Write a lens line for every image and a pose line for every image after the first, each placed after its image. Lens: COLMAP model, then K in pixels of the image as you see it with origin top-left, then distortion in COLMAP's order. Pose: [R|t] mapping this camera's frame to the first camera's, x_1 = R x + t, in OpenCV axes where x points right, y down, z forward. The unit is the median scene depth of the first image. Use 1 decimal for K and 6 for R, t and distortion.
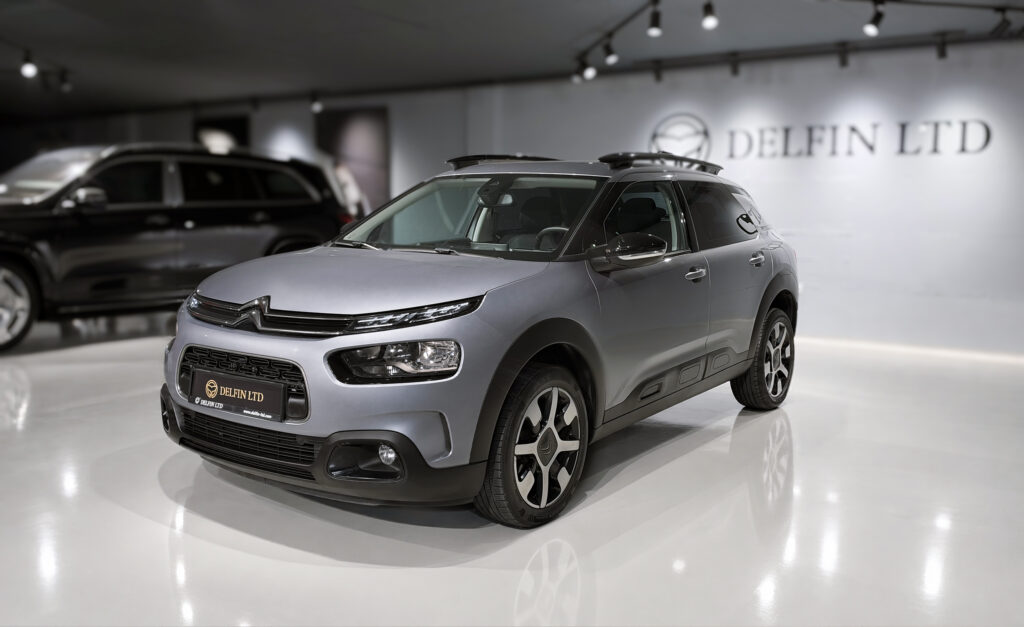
lens RADIAL K [[878.3, 0, 537.9], [0, 878.3, 328.6], [0, 0, 1]] dist [0.009730, -0.015081]
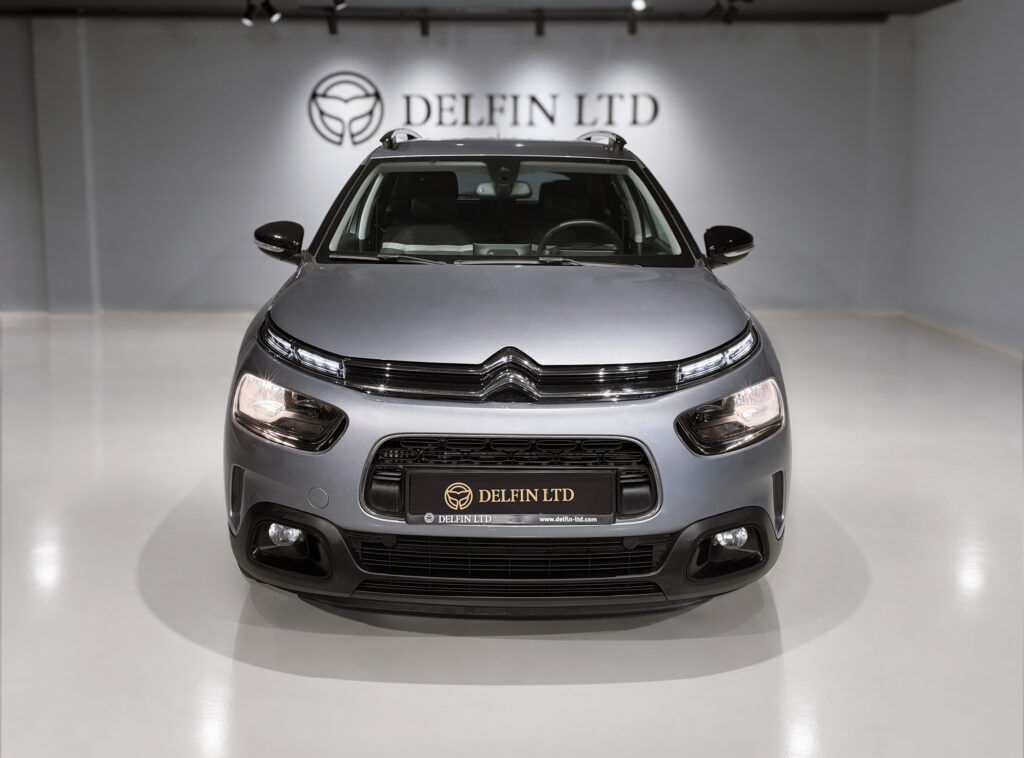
lens RADIAL K [[917.2, 0, 495.2], [0, 917.2, 327.5], [0, 0, 1]] dist [0.106236, -0.003457]
pose [[0.831824, -0.104388, 0.545135, -0.285282], [0.085122, 0.994529, 0.060556, -0.039276], [-0.548474, -0.003969, 0.836158, 0.160678]]
